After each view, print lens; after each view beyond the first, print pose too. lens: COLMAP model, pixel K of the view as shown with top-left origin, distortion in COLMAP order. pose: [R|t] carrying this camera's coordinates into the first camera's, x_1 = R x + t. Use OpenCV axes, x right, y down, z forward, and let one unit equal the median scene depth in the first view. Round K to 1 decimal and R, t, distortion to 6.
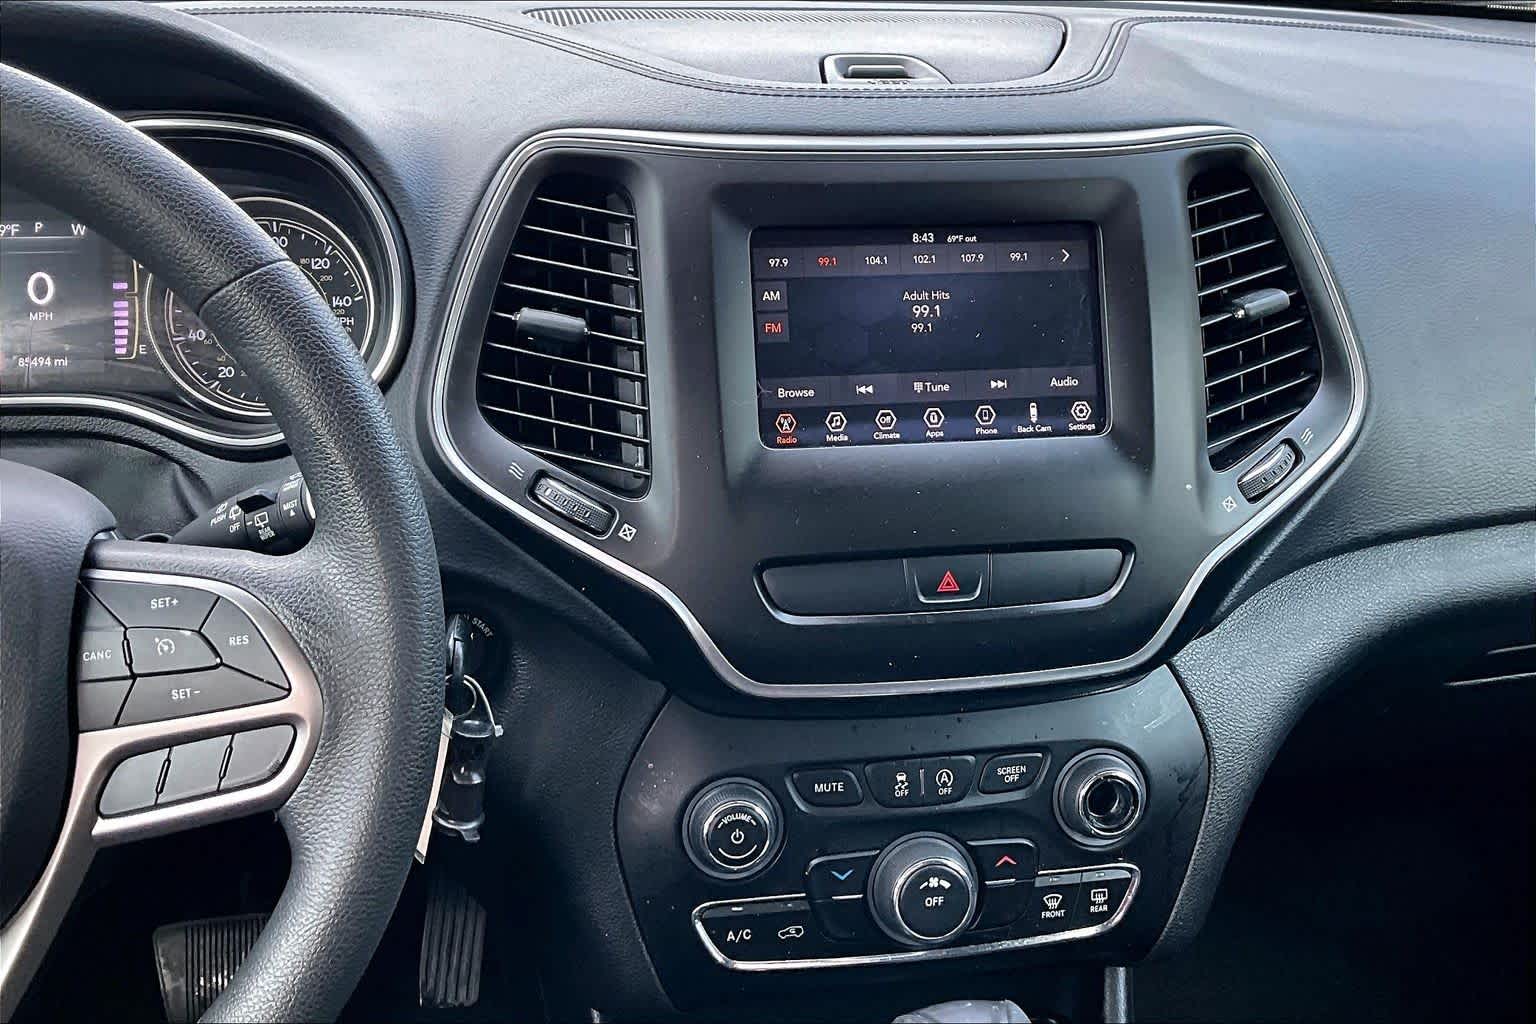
lens RADIAL K [[1562.6, 0, 813.5], [0, 1562.6, 477.6], [0, 0, 1]] dist [0.034365, 0.000000]
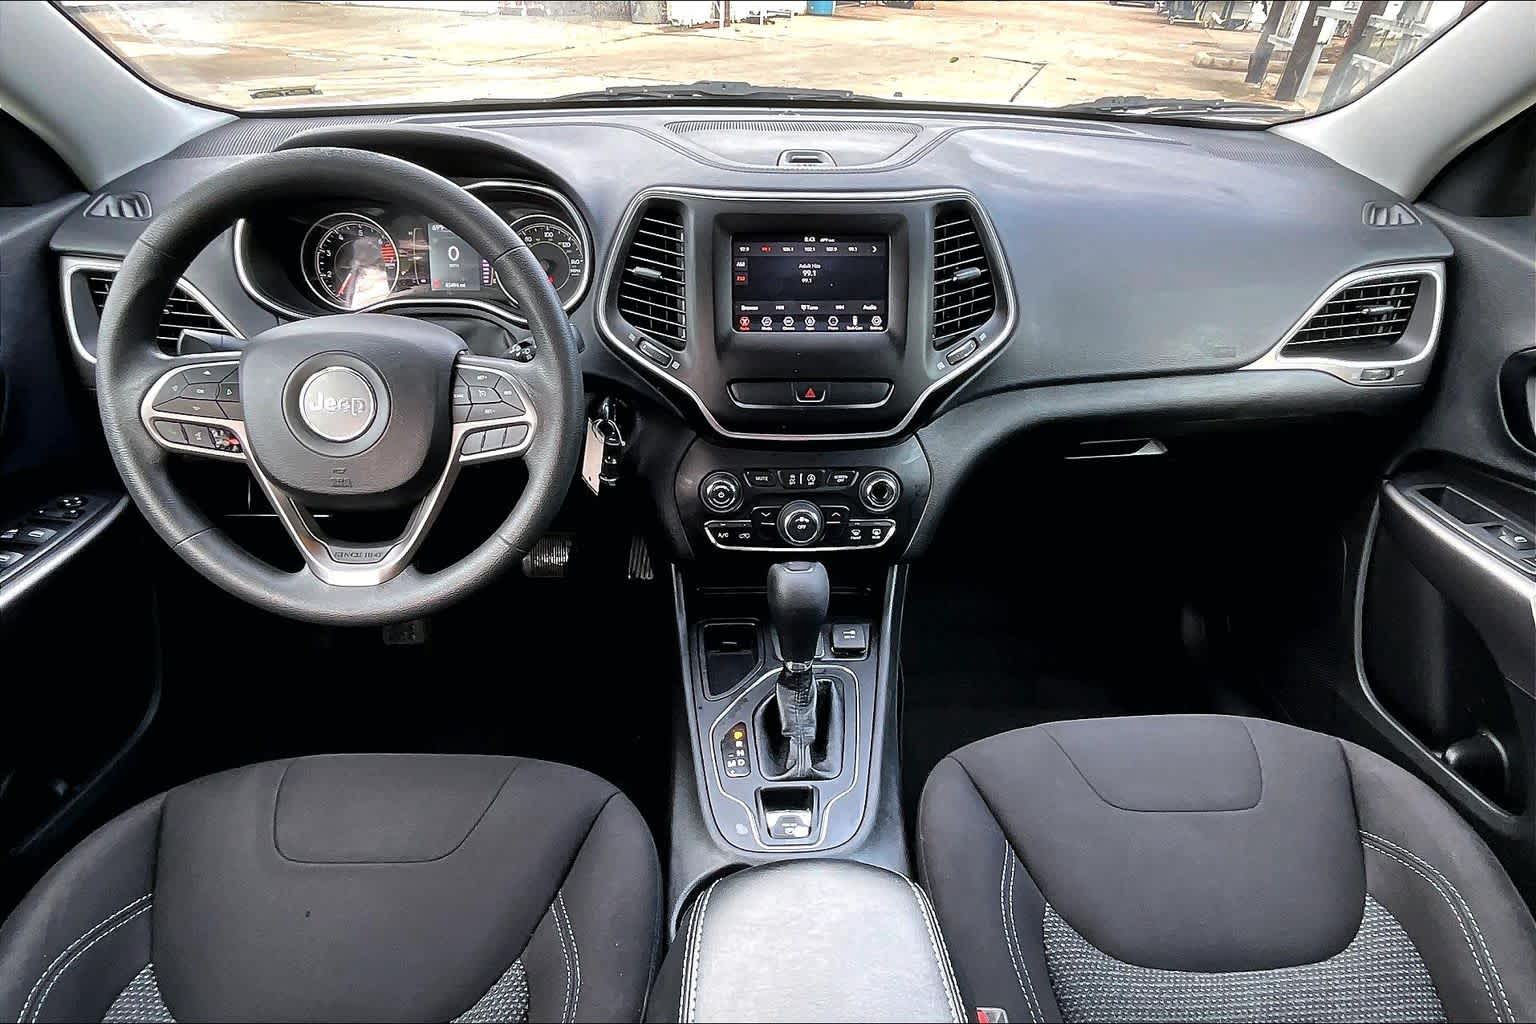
lens RADIAL K [[842.7, 0, 780.1], [0, 842.7, 535.5], [0, 0, 1]] dist [-0.015688, 0.012027]
pose [[0.989001, 0.070694, -0.129922, 0.216196], [-0.043633, 0.978739, 0.200415, 0.024197], [0.141328, -0.192541, 0.971058, -0.274833]]
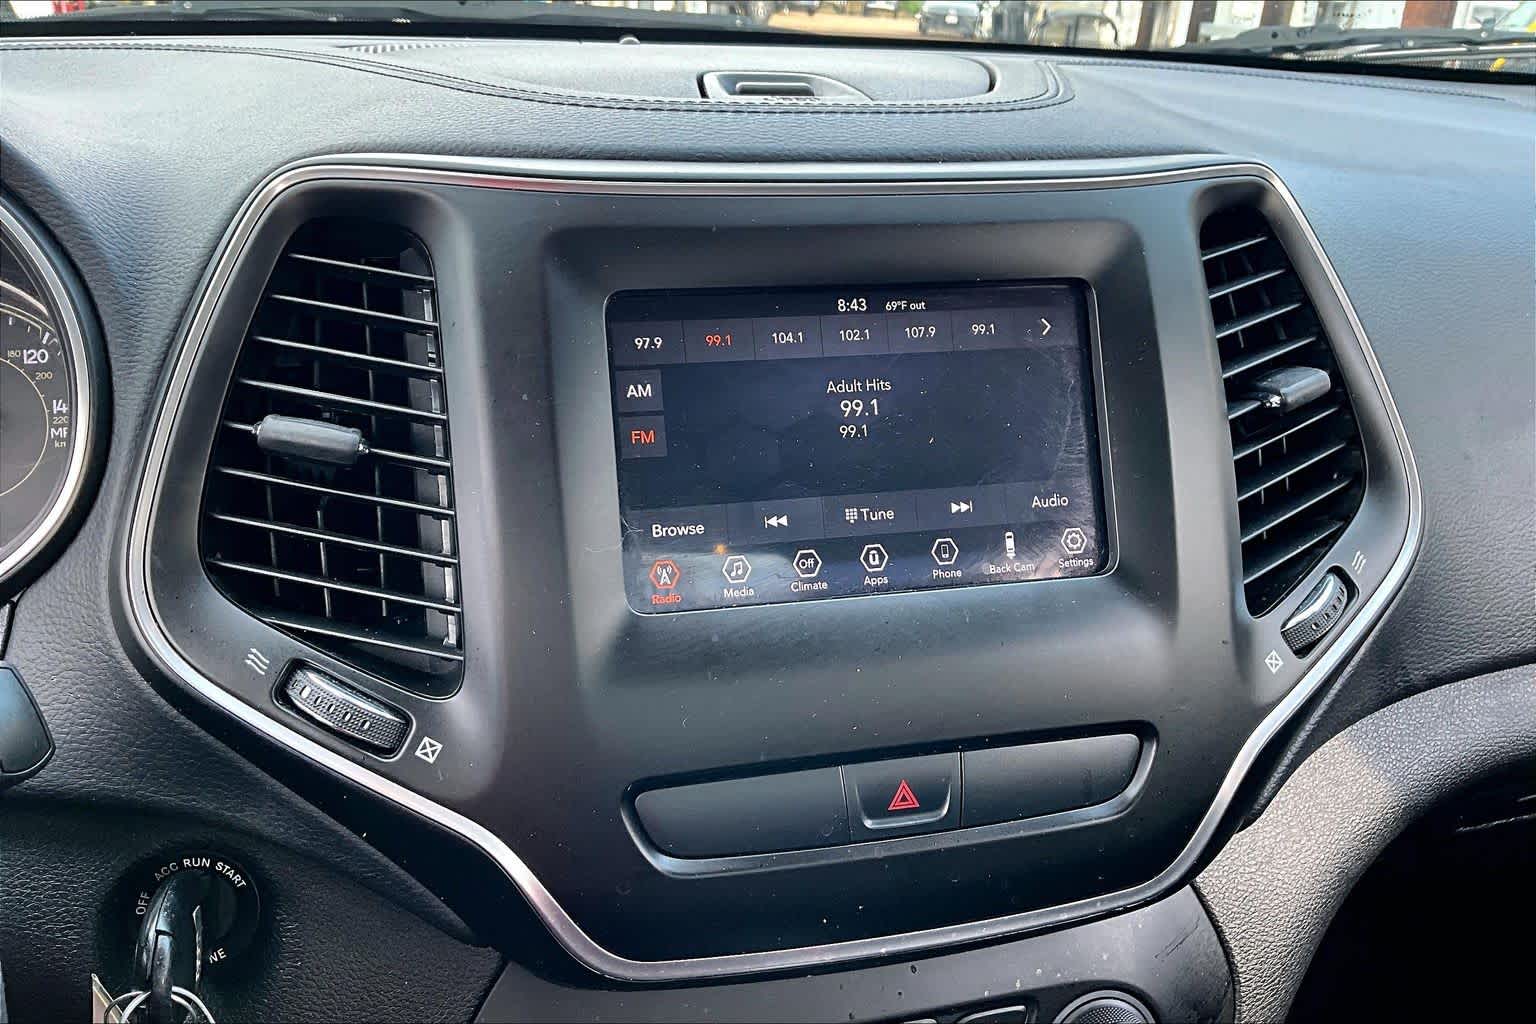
lens RADIAL K [[1293.7, 0, 769.1], [0, 1293.7, 500.3], [0, 0, 1]] dist [0.045785, -0.111496]
pose [[0.997723, -0.024104, 0.062996, -0.006554], [0.025213, 0.999540, -0.016872, -0.055350], [-0.062561, 0.018422, 0.997871, 0.415837]]
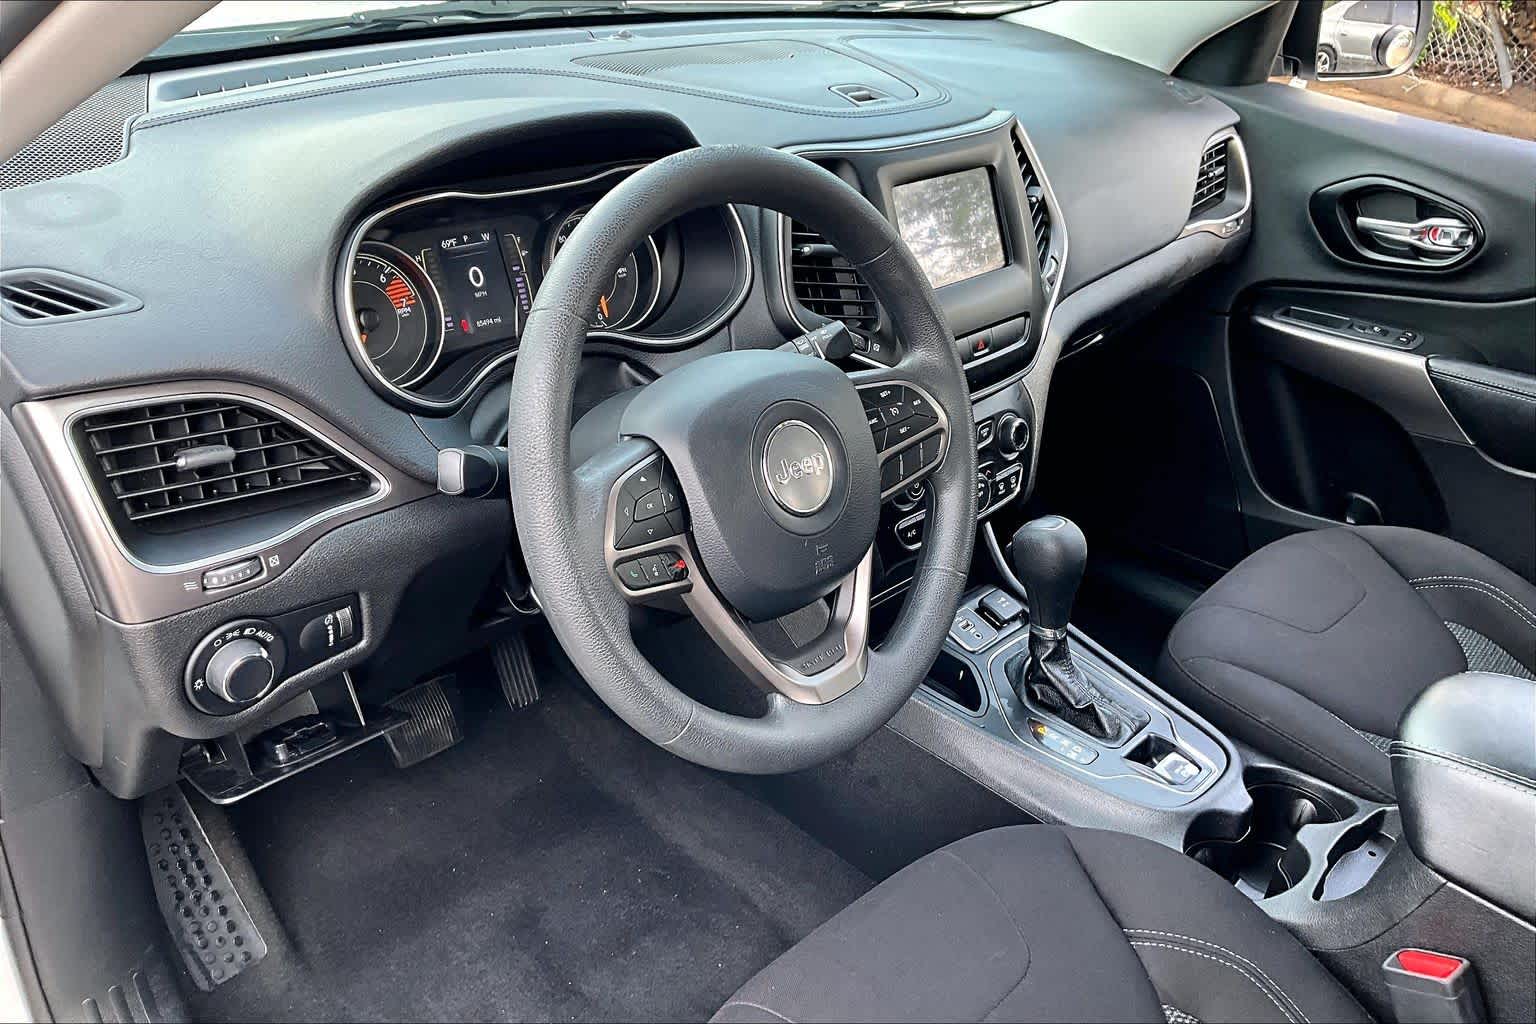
lens RADIAL K [[1293.7, 0, 757.7], [0, 1293.7, 504.2], [0, 0, 1]] dist [0.045785, -0.111496]
pose [[0.811765, -0.246876, 0.529235, -1.132679], [0.172713, 0.967201, 0.186261, -0.102465], [-0.557860, -0.059794, 0.827778, -0.309398]]
